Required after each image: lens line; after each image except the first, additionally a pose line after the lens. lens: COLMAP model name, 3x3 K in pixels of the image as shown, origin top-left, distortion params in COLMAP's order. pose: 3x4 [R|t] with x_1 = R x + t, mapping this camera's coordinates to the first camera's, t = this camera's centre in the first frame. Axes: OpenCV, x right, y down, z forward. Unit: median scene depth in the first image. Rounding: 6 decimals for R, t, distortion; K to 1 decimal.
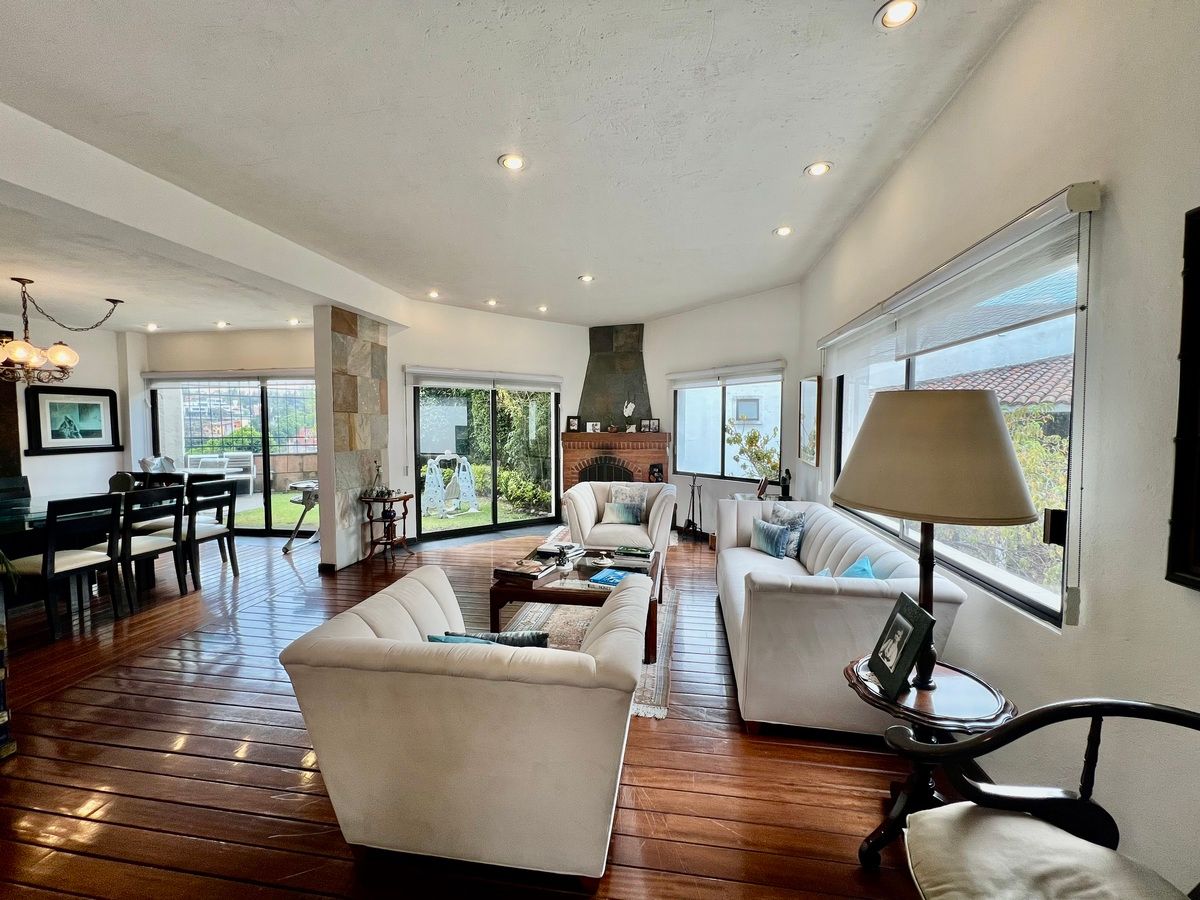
lens RADIAL K [[480.5, 0, 597.9], [0, 480.5, 450.9], [0, 0, 1]] dist [-0.004111, 0.001039]
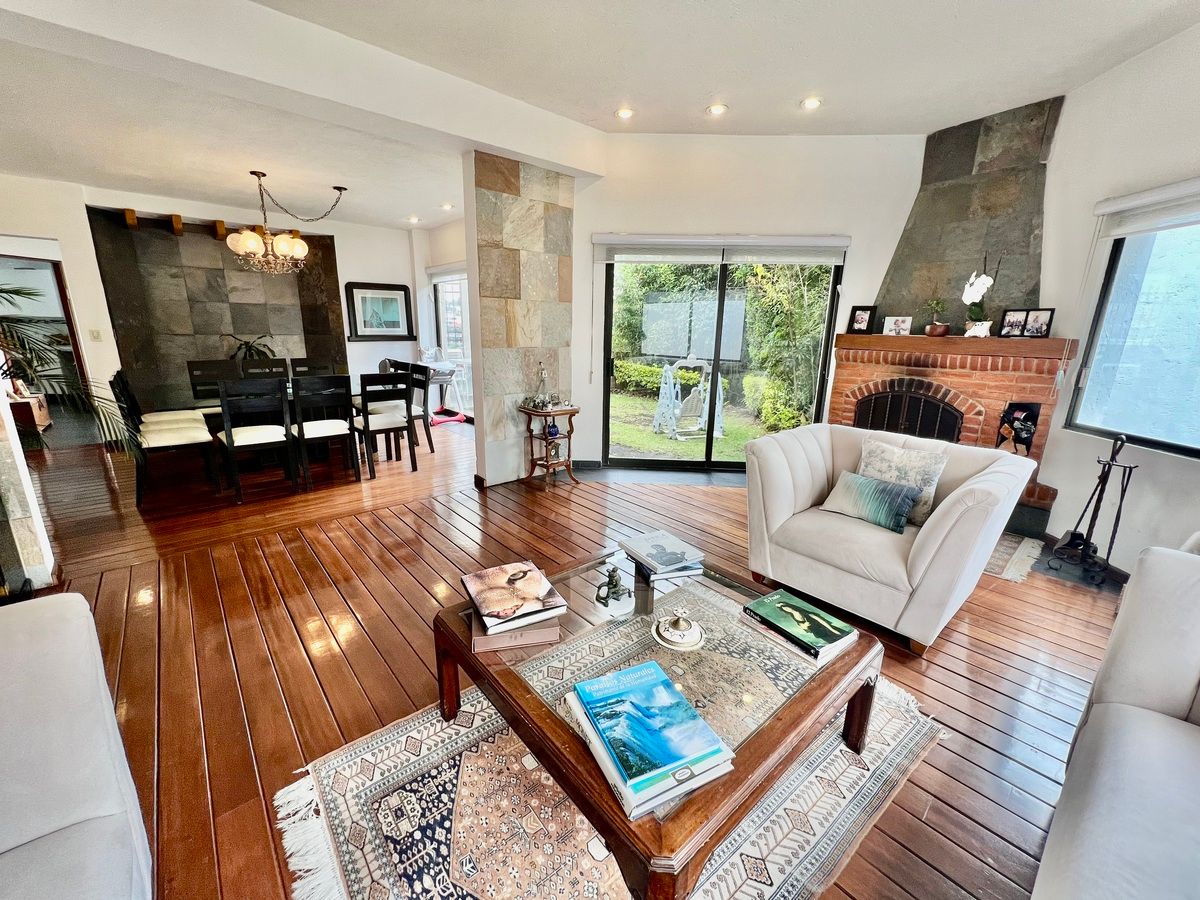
lens RADIAL K [[480.5, 0, 596.4], [0, 480.5, 451.3], [0, 0, 1]] dist [-0.004111, 0.001039]
pose [[0.766034, 0.175237, -0.618453, 0.113531], [-0.052034, 0.975870, 0.212061, -0.007231], [0.640691, -0.130265, 0.756668, 0.387728]]
